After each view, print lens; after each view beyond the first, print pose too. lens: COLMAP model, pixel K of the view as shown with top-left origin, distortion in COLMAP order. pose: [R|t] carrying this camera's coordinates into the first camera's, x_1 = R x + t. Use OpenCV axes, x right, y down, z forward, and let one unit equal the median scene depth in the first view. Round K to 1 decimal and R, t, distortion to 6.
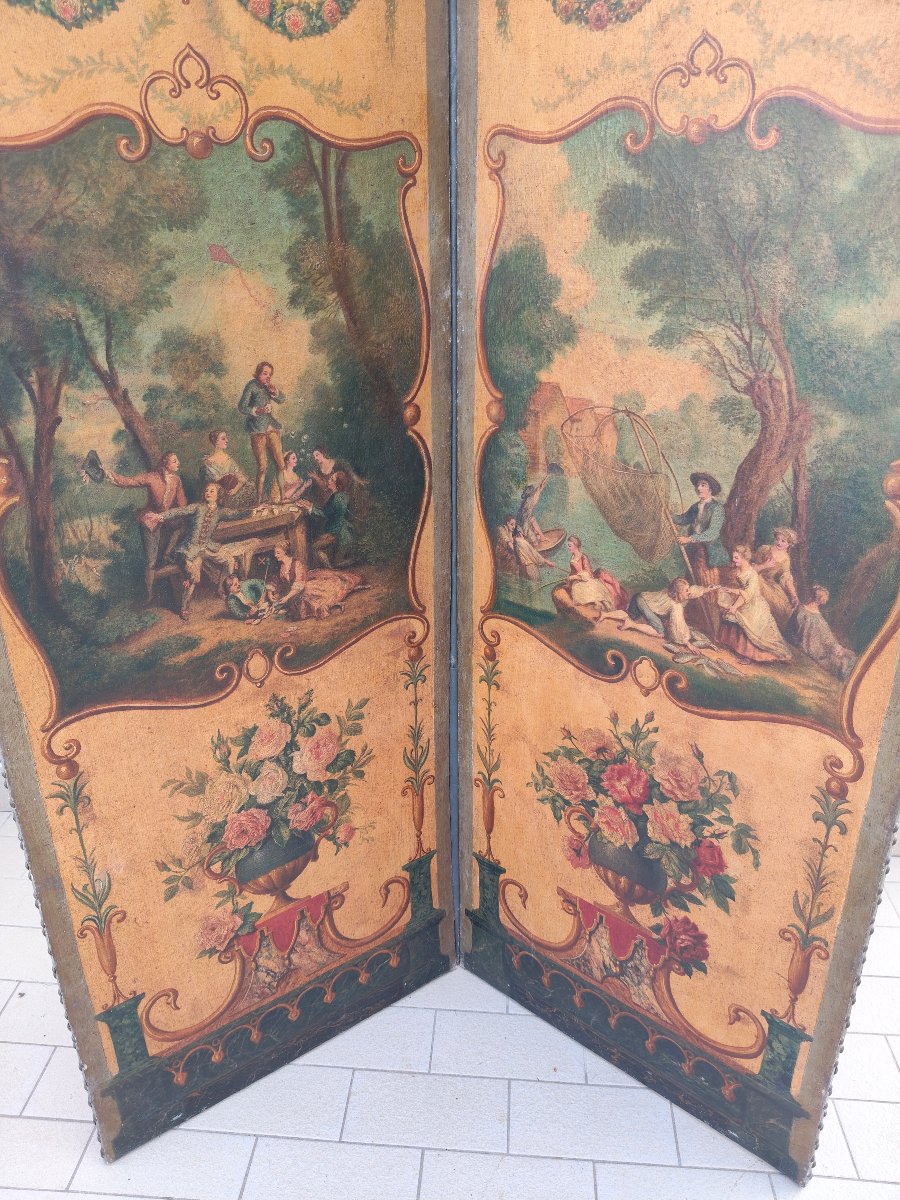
lens RADIAL K [[900.3, 0, 435.4], [0, 900.3, 604.4], [0, 0, 1]] dist [0.040581, -0.102675]
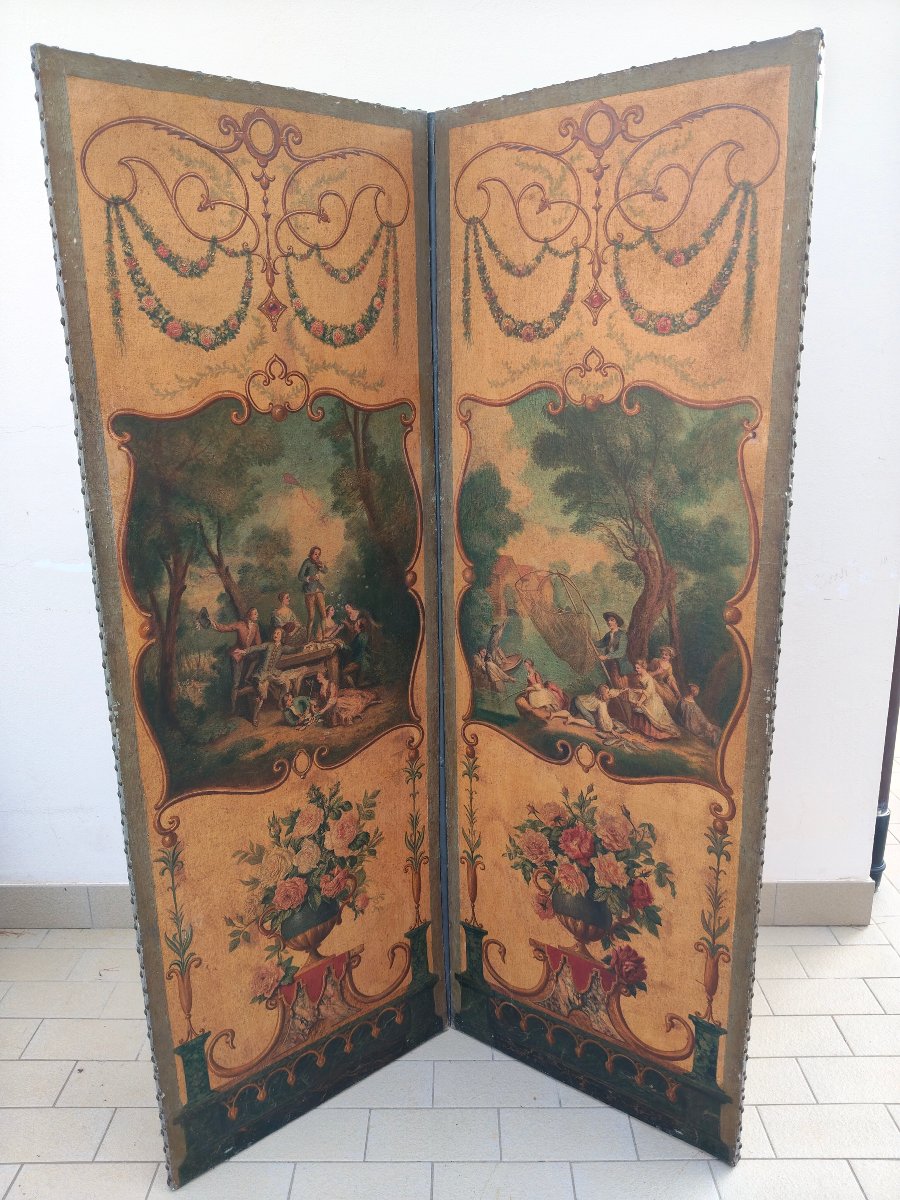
lens RADIAL K [[900.3, 0, 438.5], [0, 900.3, 601.0], [0, 0, 1]] dist [0.040581, -0.102675]
pose [[0.997475, -0.024689, 0.066594, -0.086571], [0.036381, 0.982895, -0.180539, 0.092129], [-0.060998, 0.182506, 0.981311, -0.436067]]
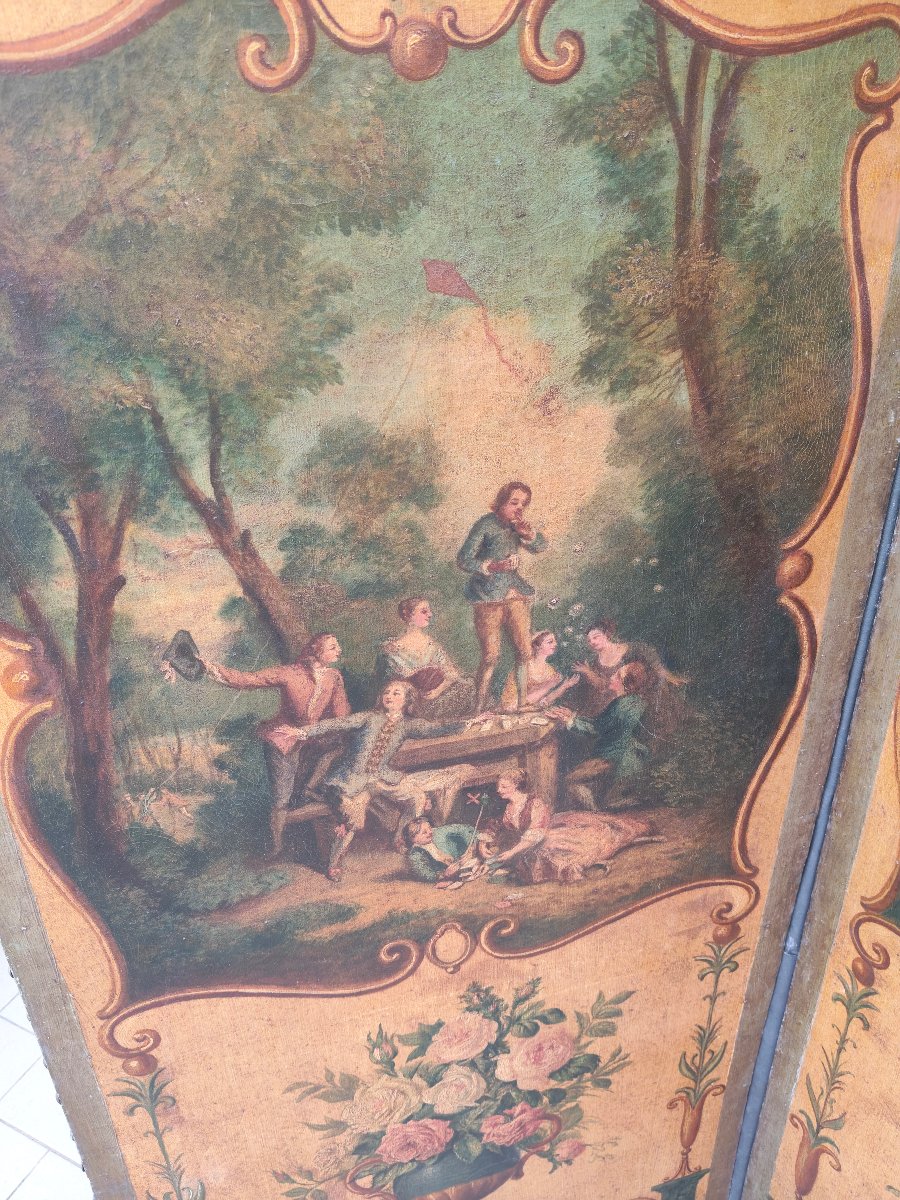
lens RADIAL K [[900.3, 0, 444.1], [0, 900.3, 596.9], [0, 0, 1]] dist [0.040581, -0.102675]
pose [[0.932988, 0.158030, -0.323358, -0.048552], [-0.134357, 0.986424, 0.094421, -0.243829], [0.333890, -0.044648, 0.941554, 0.489723]]
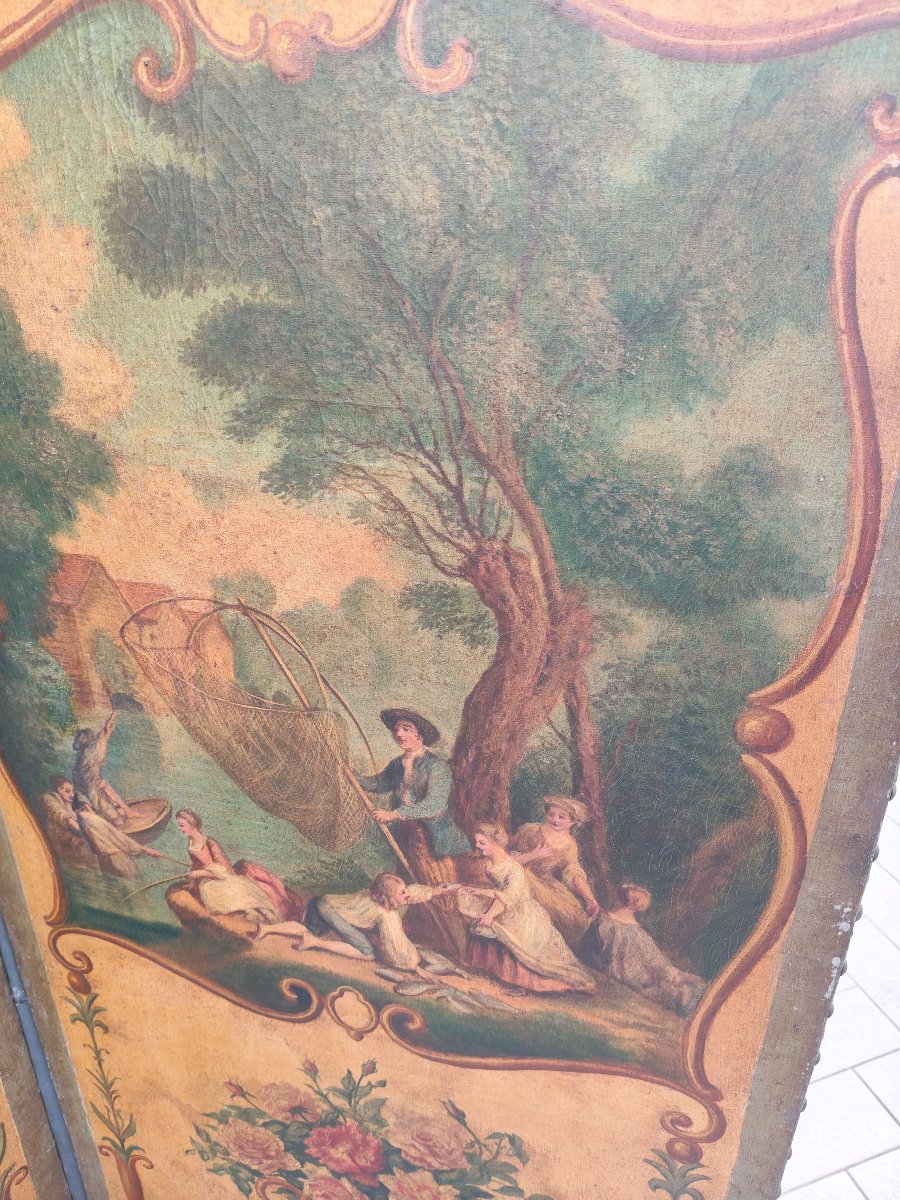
lens RADIAL K [[900.3, 0, 426.0], [0, 900.3, 594.0], [0, 0, 1]] dist [0.040581, -0.102675]
pose [[0.912759, -0.174173, 0.369506, 0.117825], [0.166443, 0.984627, 0.052971, -0.229139], [-0.373051, 0.013151, 0.927717, 0.475455]]
